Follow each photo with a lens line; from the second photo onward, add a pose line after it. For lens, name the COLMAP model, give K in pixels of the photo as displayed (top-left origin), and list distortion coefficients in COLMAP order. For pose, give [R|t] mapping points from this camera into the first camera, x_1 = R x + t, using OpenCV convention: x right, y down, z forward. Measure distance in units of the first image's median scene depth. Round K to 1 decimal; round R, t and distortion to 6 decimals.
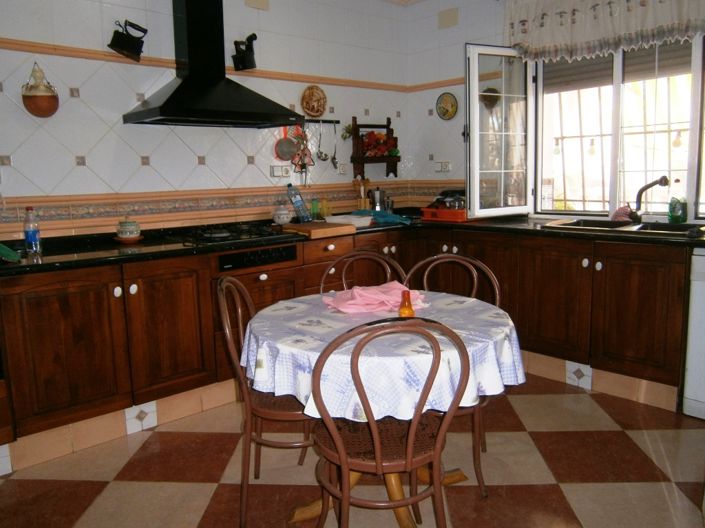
lens RADIAL K [[581.2, 0, 352.5], [0, 581.2, 264.0], [0, 0, 1]] dist [-0.041768, 0.074043]
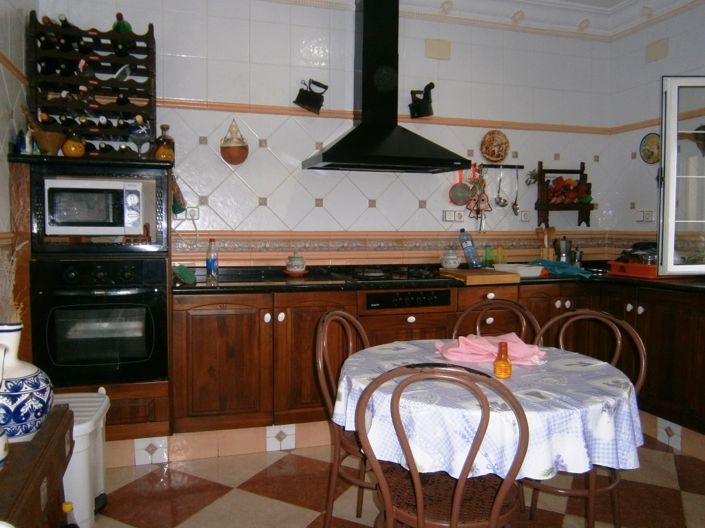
lens RADIAL K [[586.8, 0, 352.5], [0, 586.8, 264.0], [0, 0, 1]] dist [-0.058878, 0.073930]
pose [[0.905298, 0.054856, -0.421220, 0.169725], [-0.091484, 0.993534, -0.067231, 0.004999], [0.414808, 0.099399, 0.904463, 0.037396]]
